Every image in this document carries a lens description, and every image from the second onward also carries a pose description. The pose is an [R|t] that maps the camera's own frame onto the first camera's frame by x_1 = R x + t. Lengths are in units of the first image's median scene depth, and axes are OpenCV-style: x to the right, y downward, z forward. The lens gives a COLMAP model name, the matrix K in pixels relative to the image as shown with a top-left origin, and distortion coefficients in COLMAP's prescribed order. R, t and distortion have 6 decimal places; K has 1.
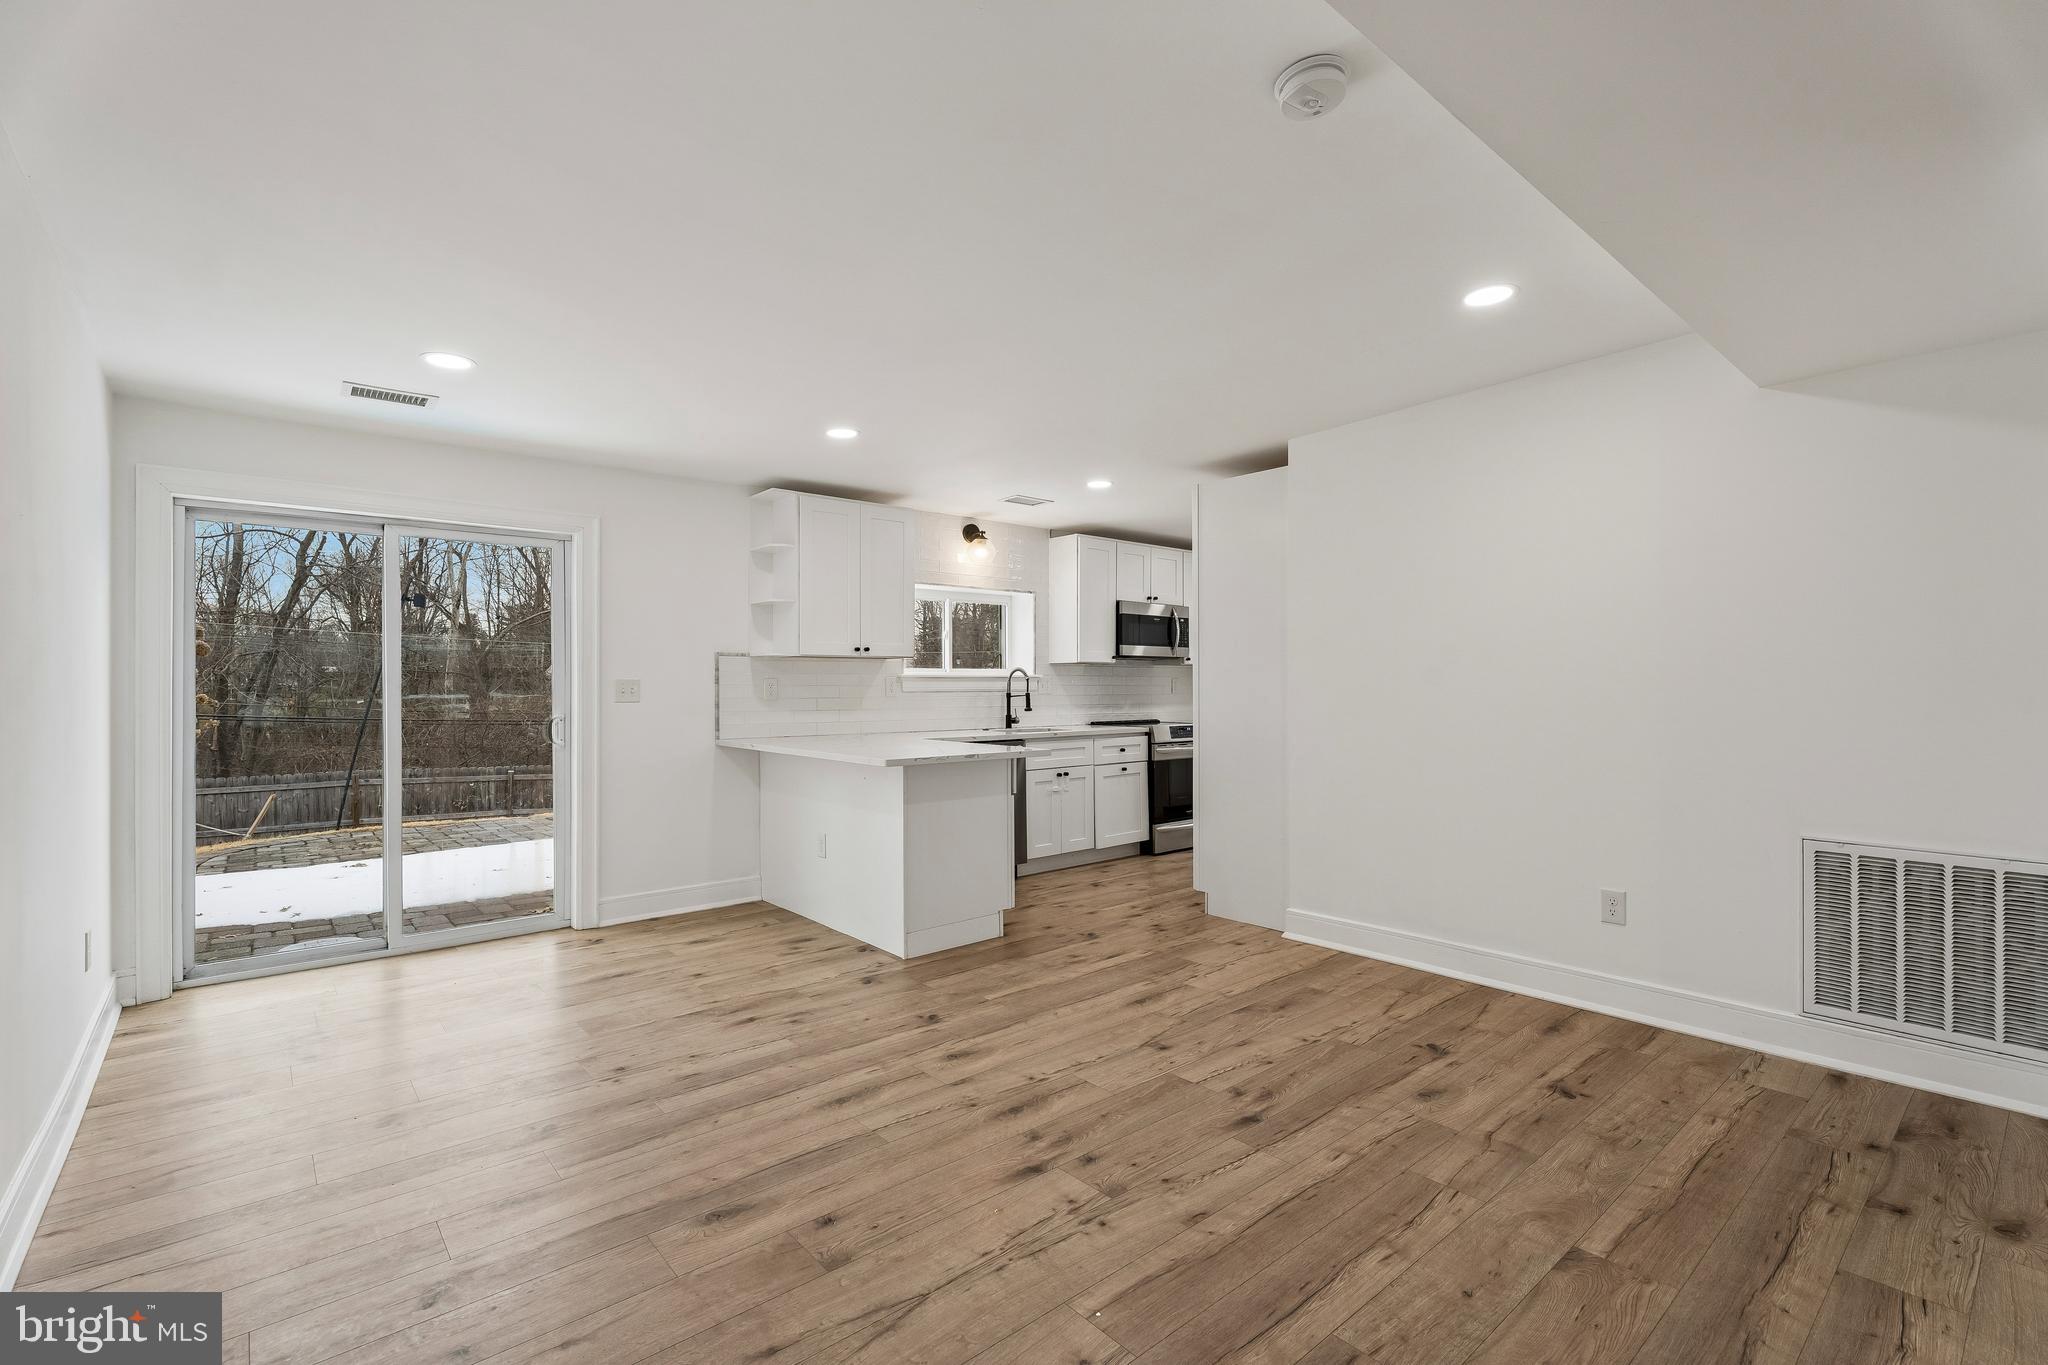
lens RADIAL K [[910.1, 0, 1024.0], [0, 910.1, 682.5], [0, 0, 1]] dist [0.001644, 0.001108]
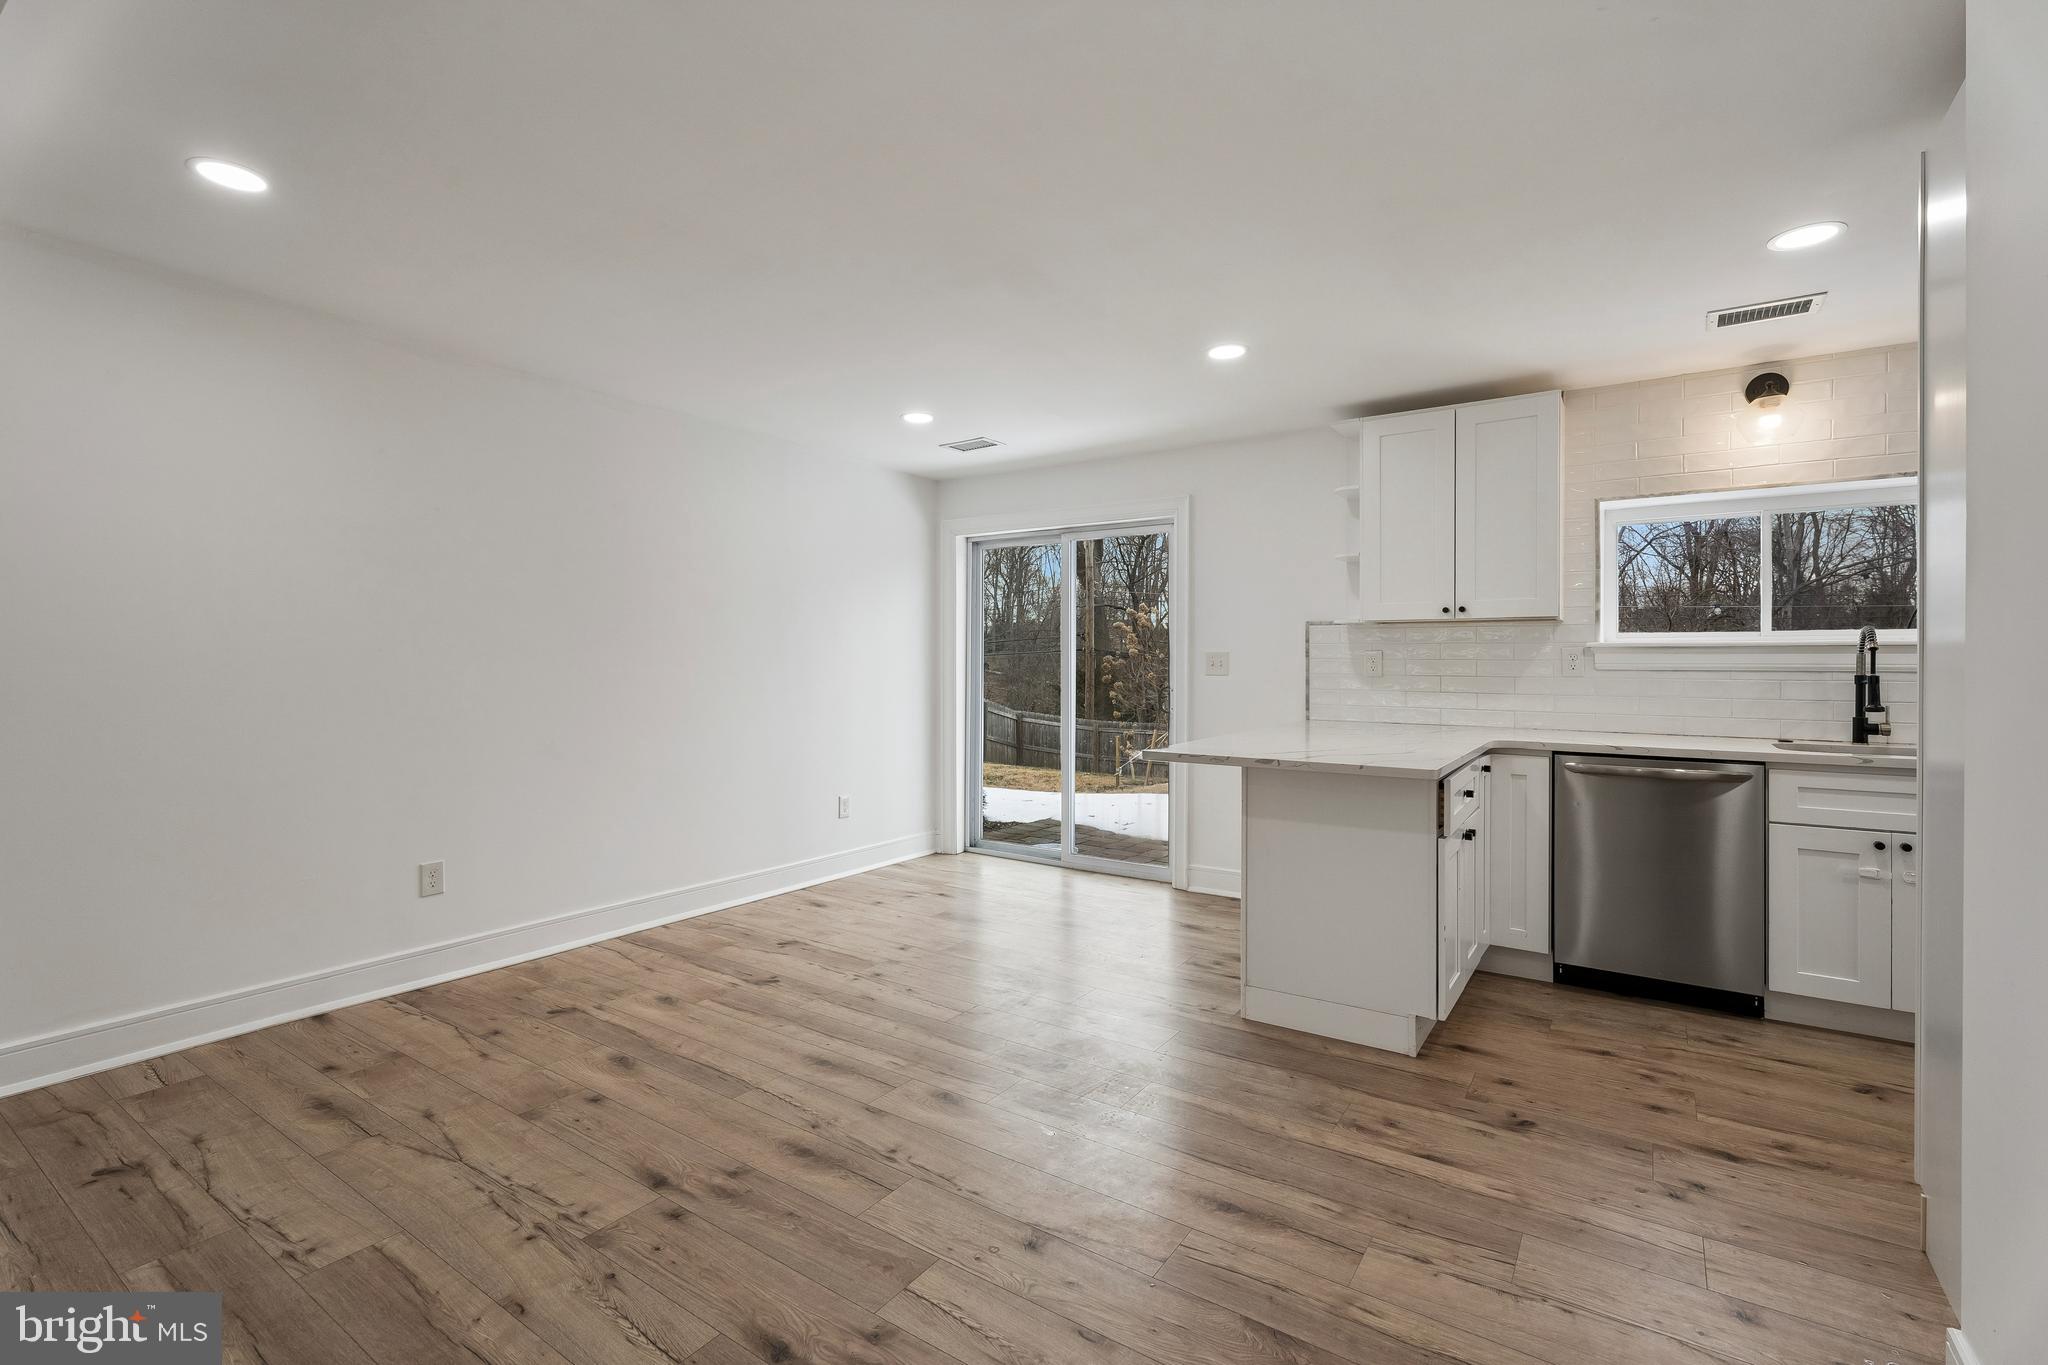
lens RADIAL K [[910.1, 0, 1024.0], [0, 910.1, 682.5], [0, 0, 1]] dist [0.001644, 0.001108]
pose [[0.264876, 0.029671, -0.963826, 0.648465], [0.003257, 0.999493, 0.031664, -0.004387], [0.964277, -0.011526, 0.264645, 0.728089]]
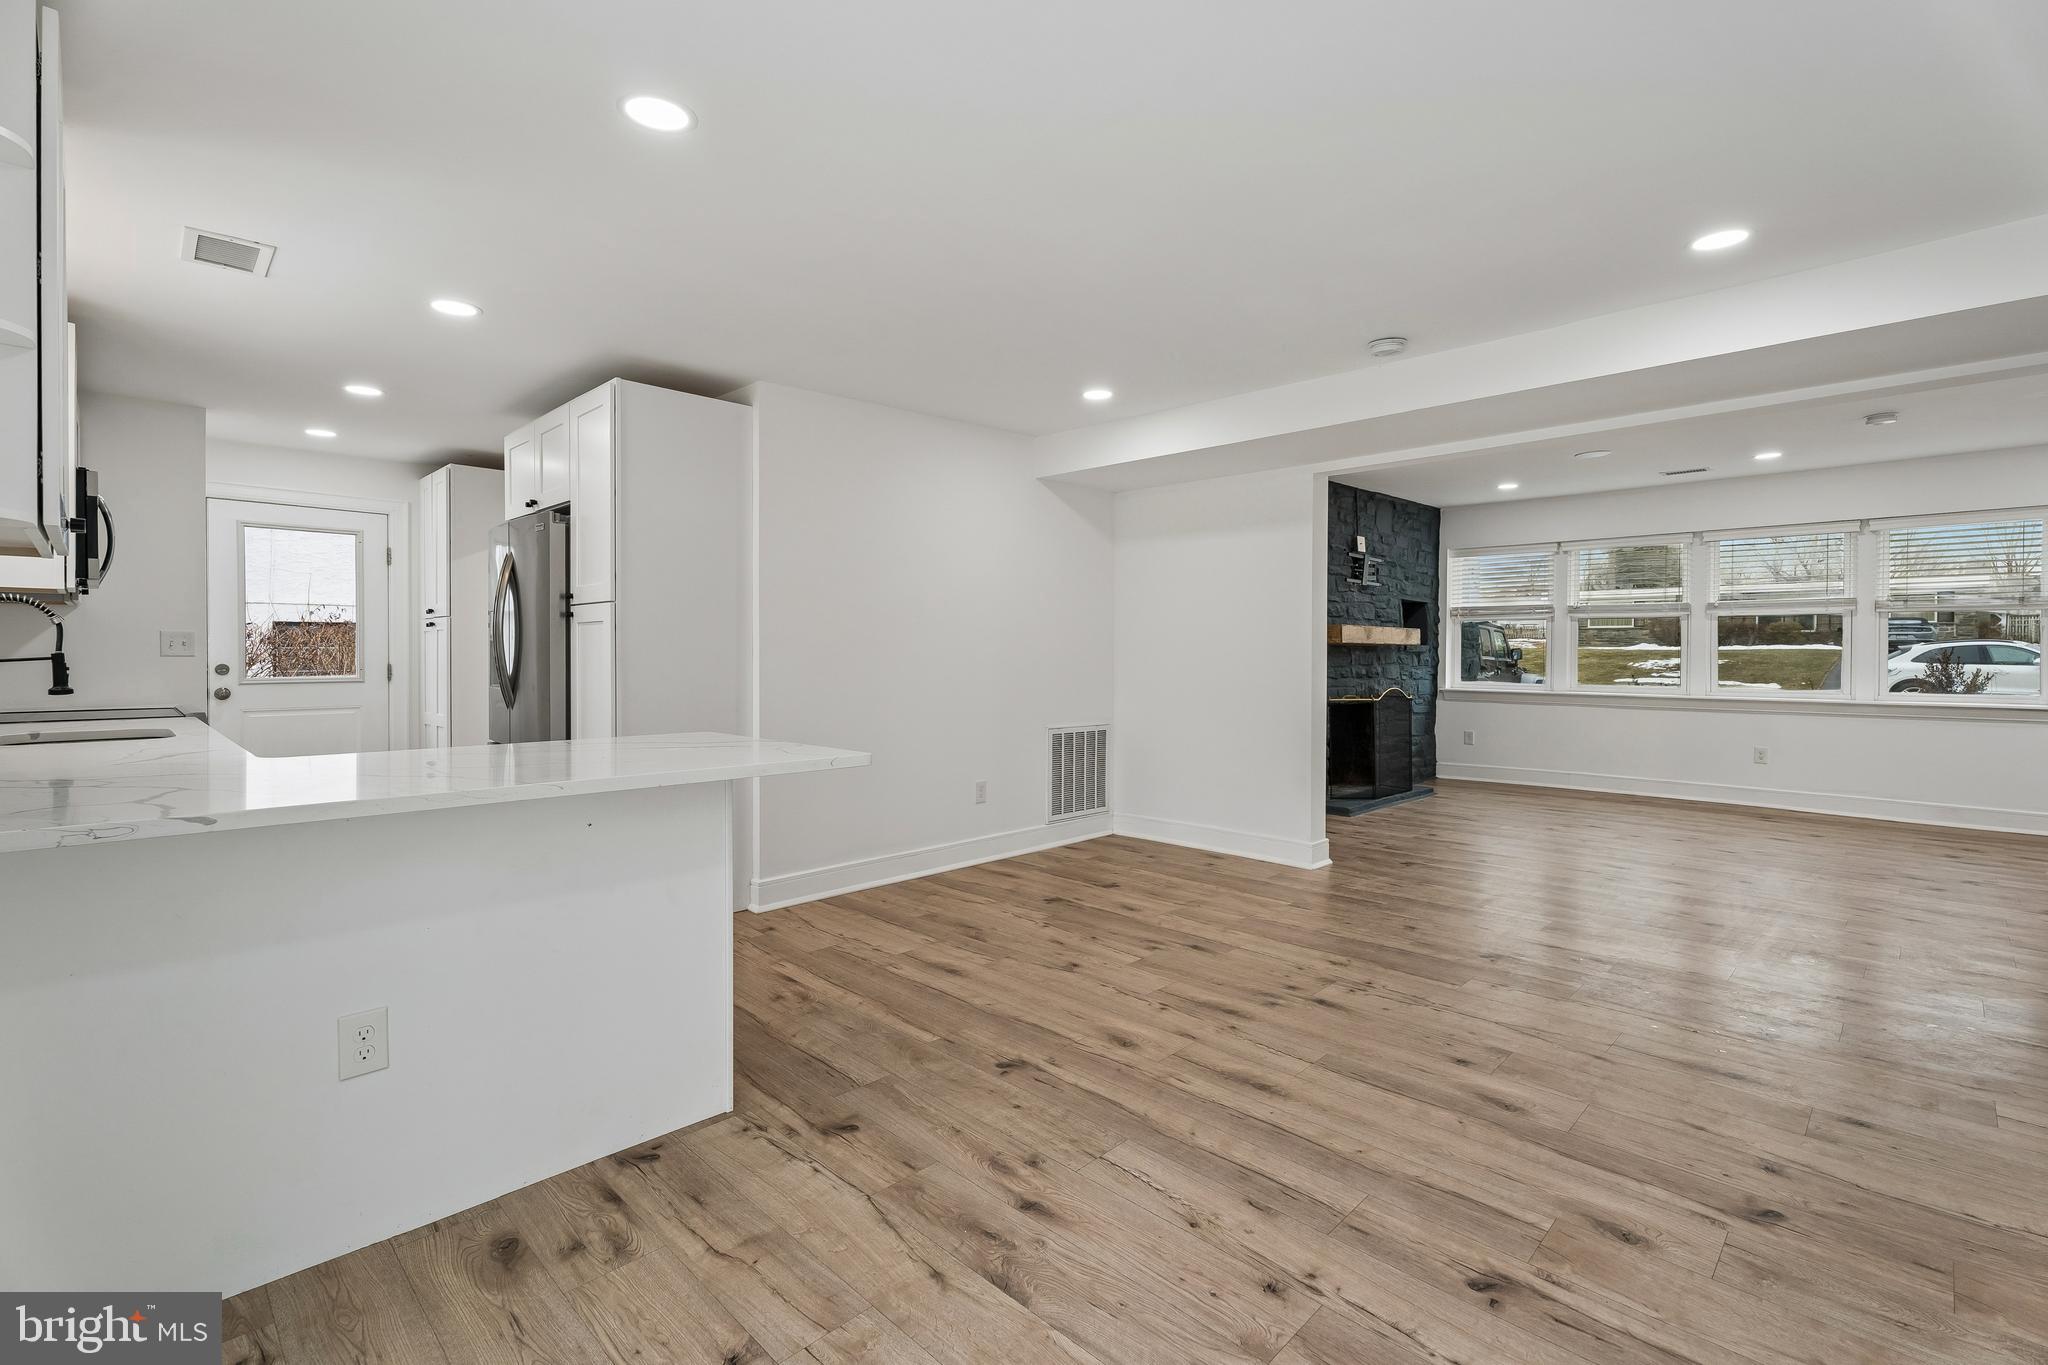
lens RADIAL K [[910.1, 0, 1024.0], [0, 910.1, 682.5], [0, 0, 1]] dist [0.001644, 0.001108]
pose [[-0.082204, -0.028913, 0.996196, -0.837665], [-0.009341, 0.999558, 0.028240, 0.016824], [-0.996572, -0.006984, -0.082438, 1.012069]]
